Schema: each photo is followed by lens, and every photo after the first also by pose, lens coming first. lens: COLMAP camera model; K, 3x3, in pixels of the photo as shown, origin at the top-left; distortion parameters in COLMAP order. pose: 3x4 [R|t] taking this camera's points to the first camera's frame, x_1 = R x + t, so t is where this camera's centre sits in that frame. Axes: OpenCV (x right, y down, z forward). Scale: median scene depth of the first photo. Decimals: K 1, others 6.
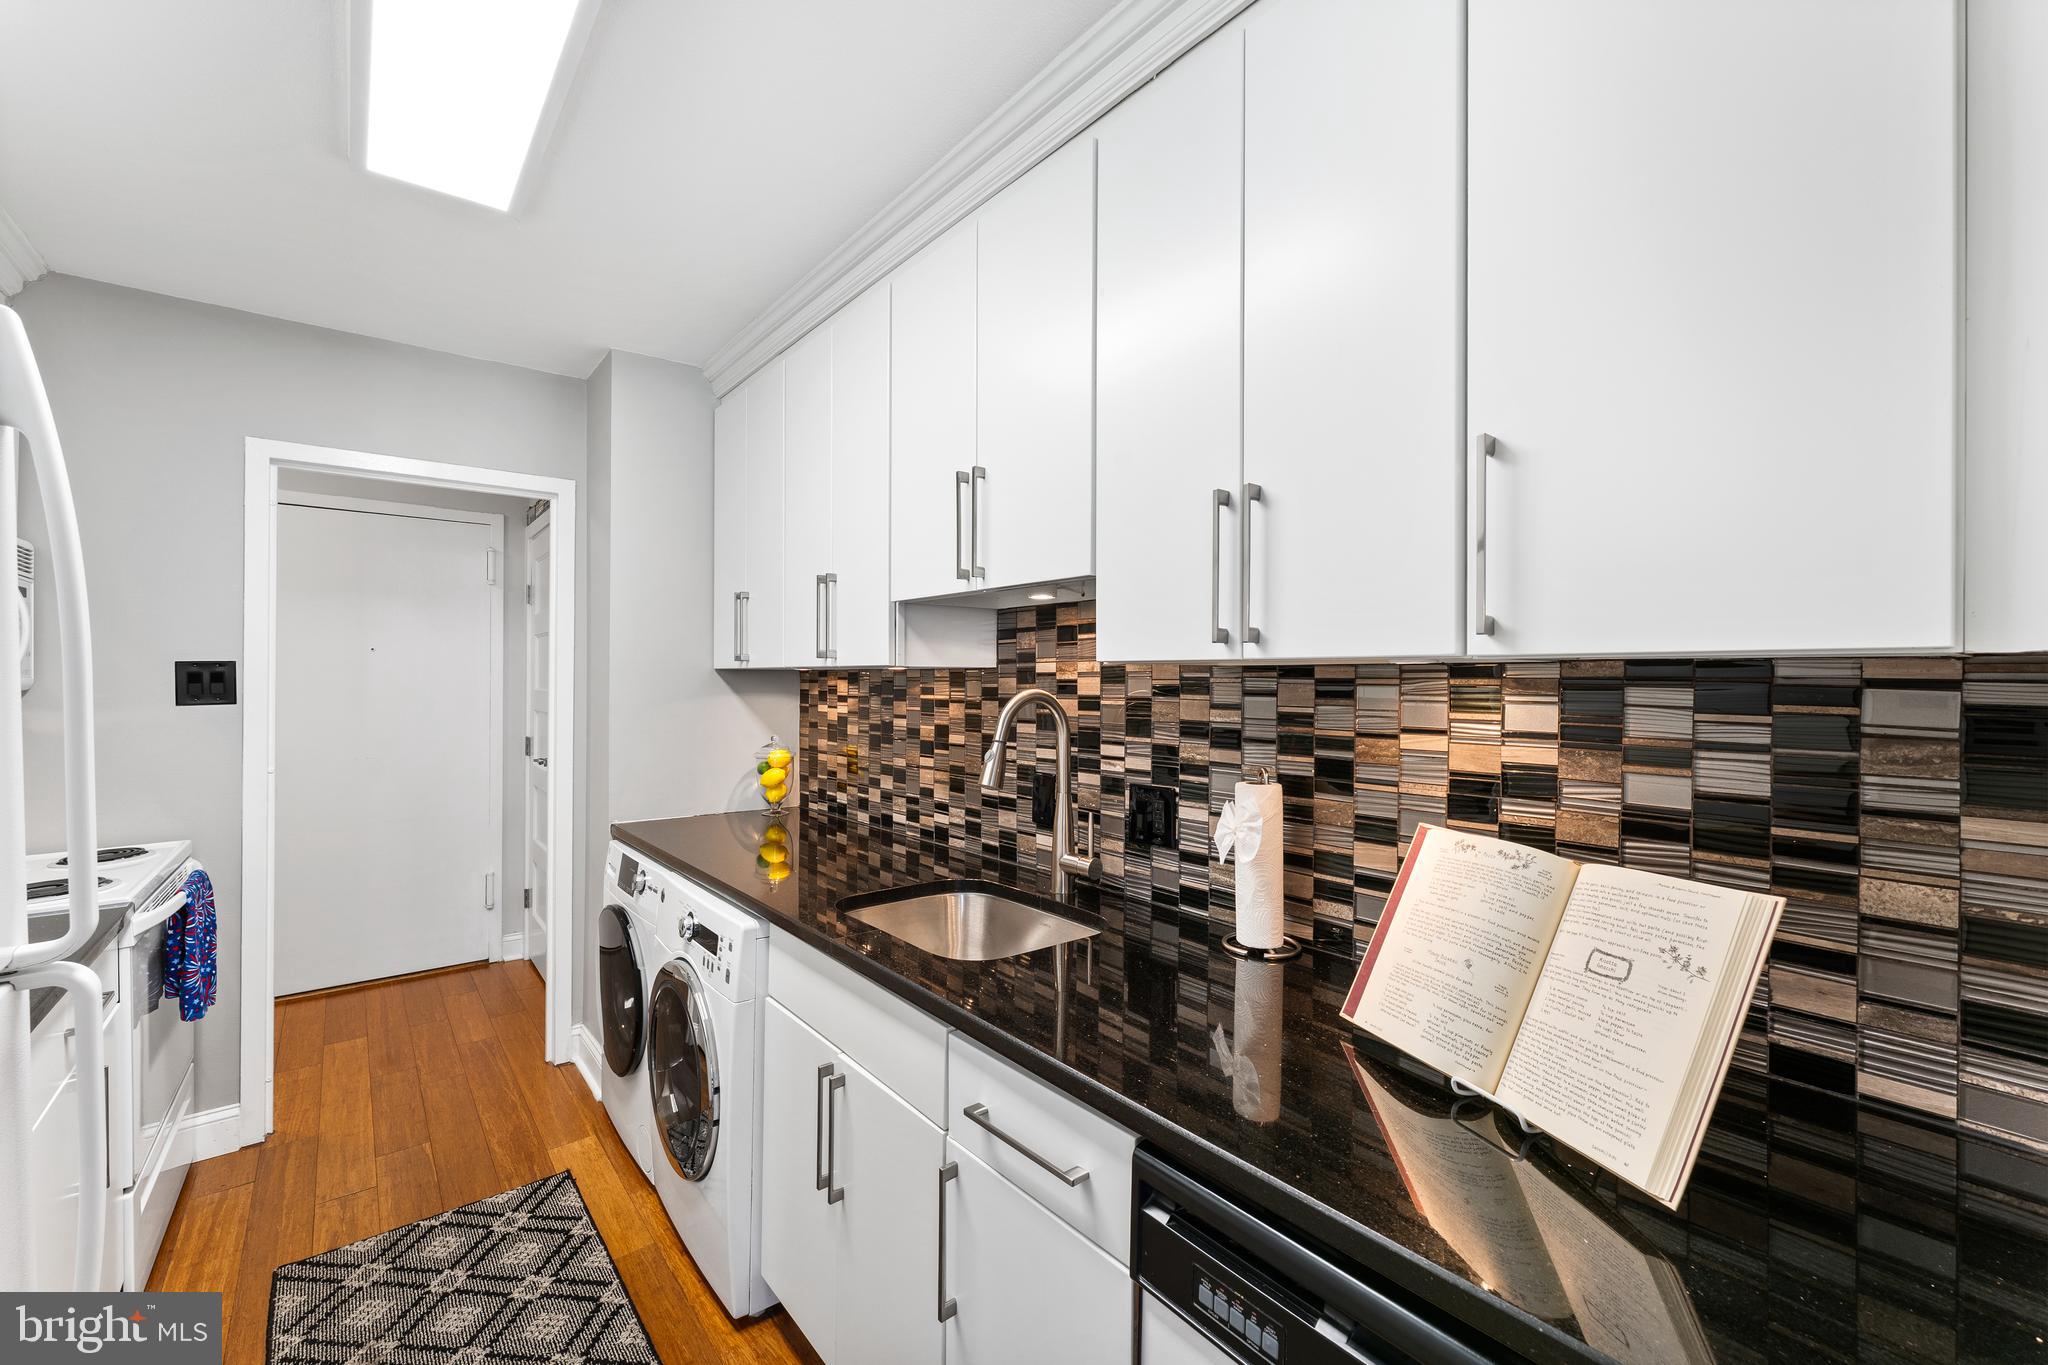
lens RADIAL K [[826.3, 0, 1032.9], [0, 826.3, 693.0], [0, 0, 1]] dist [-0.003449, -0.000829]
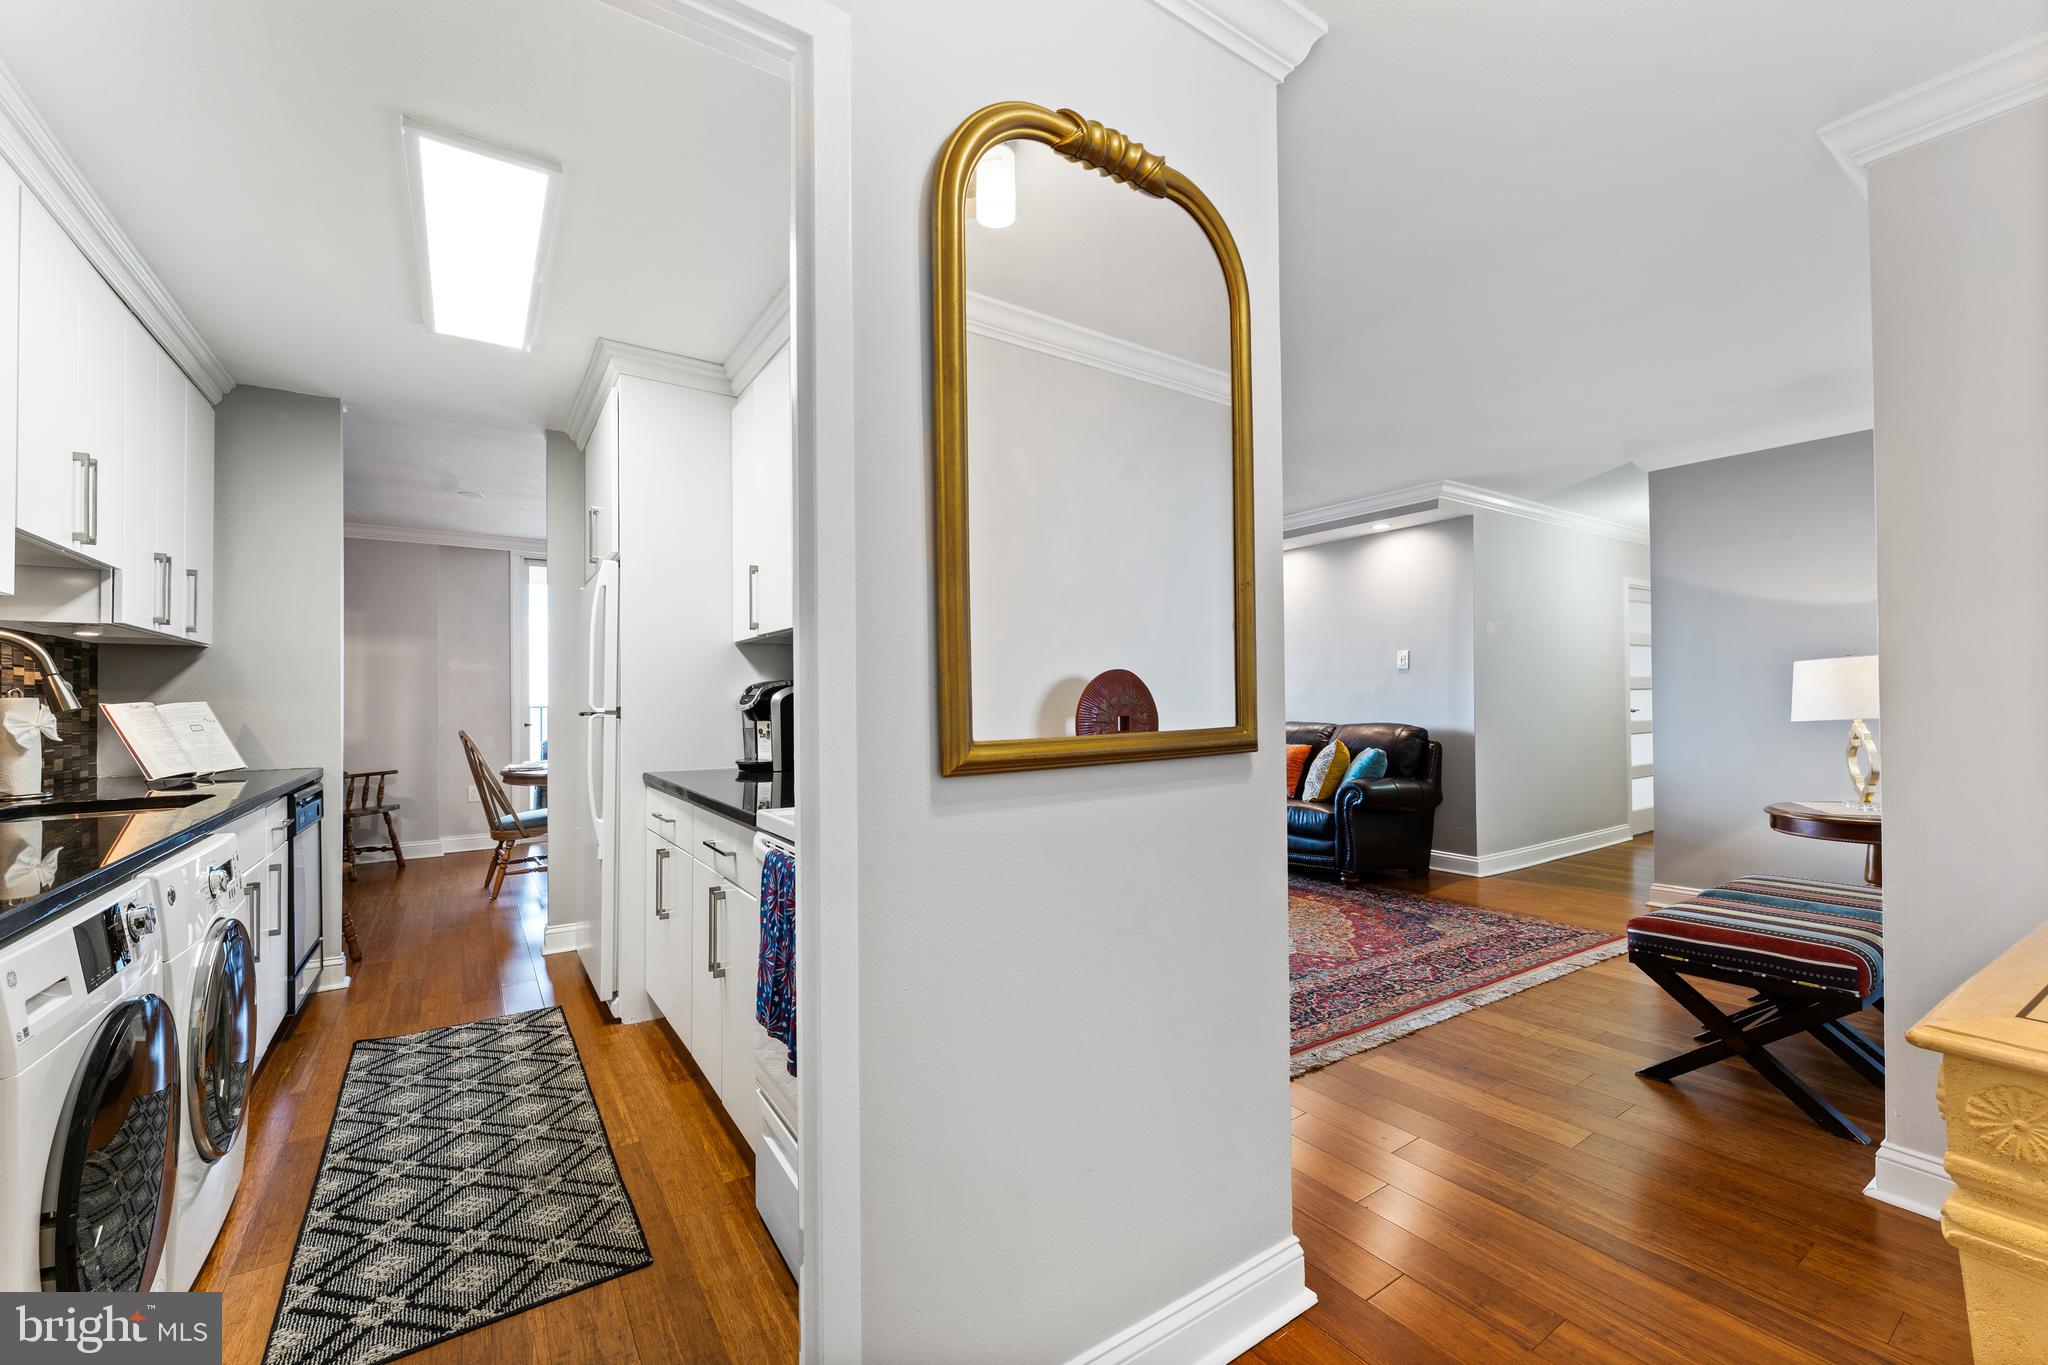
lens RADIAL K [[826.3, 0, 1035.2], [0, 826.3, 690.0], [0, 0, 1]] dist [-0.003449, -0.000829]
pose [[-0.995756, 0.008055, 0.091679, -1.321915], [0.008456, 0.999956, 0.003989, 0.073732], [-0.091643, 0.004747, -0.995781, 1.714567]]
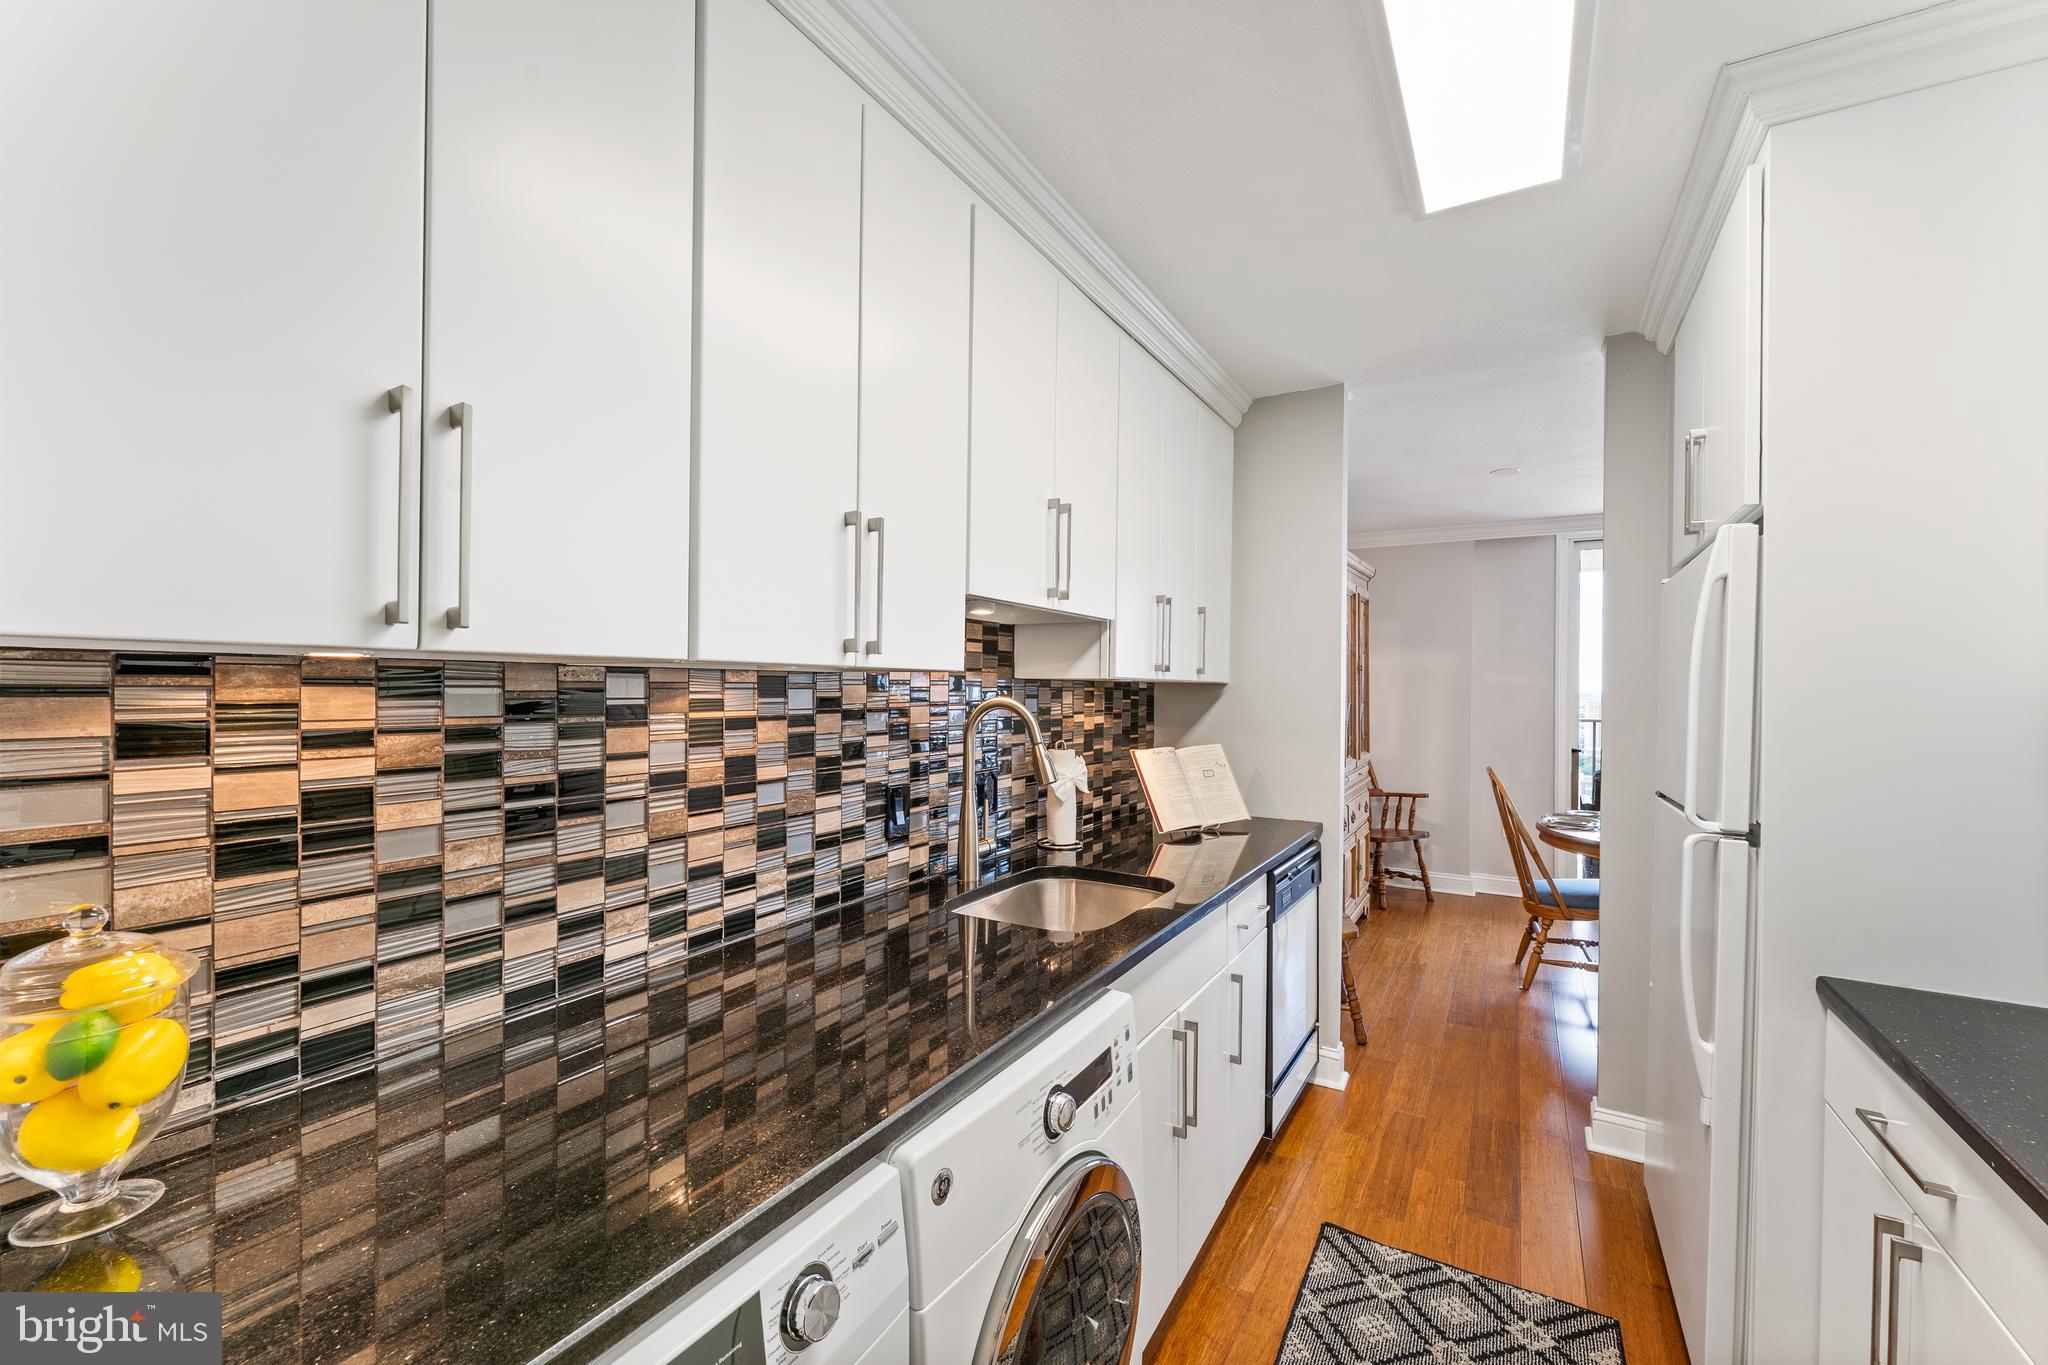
lens RADIAL K [[826.3, 0, 1021.7], [0, 826.3, 685.3], [0, 0, 1]] dist [-0.003449, -0.000829]
pose [[-0.326611, -0.005934, 0.945140, -0.912429], [0.003153, 0.999968, 0.007367, -0.024072], [-0.945153, 0.005386, -0.326582, 1.148487]]
